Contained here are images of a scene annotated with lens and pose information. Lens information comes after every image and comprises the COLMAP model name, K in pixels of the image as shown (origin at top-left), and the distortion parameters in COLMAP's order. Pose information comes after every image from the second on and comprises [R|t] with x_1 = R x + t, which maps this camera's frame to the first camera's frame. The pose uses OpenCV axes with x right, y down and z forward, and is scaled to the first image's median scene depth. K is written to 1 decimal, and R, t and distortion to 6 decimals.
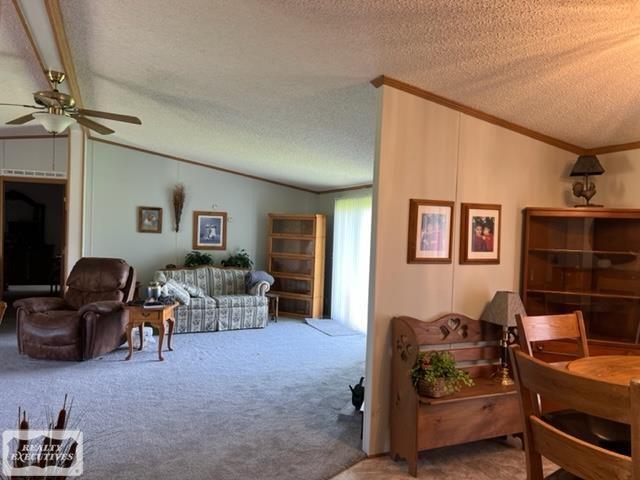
lens RADIAL K [[479.1, 0, 325.5], [0, 479.1, 236.8], [0, 0, 1]] dist [0.064217, -0.081045]
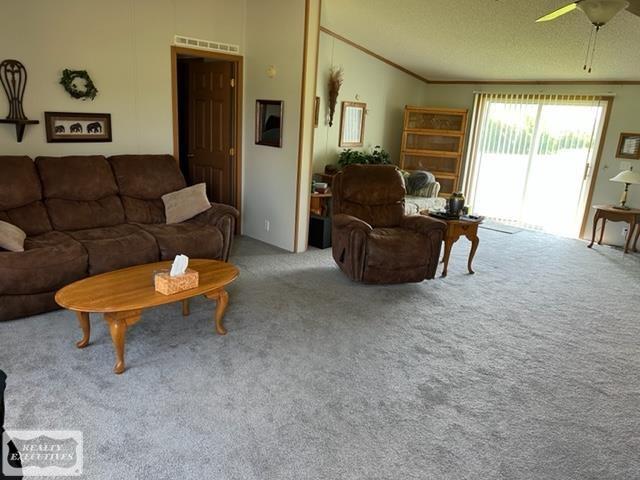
lens RADIAL K [[478.8, 0, 320.0], [0, 478.8, 240.0], [0, 0, 1]] dist [0.076657, -0.087402]
pose [[0.932894, -0.067813, 0.353708, -0.662982], [-0.023752, 0.968391, 0.248304, -0.027284], [-0.359366, -0.240042, 0.901796, 0.181757]]
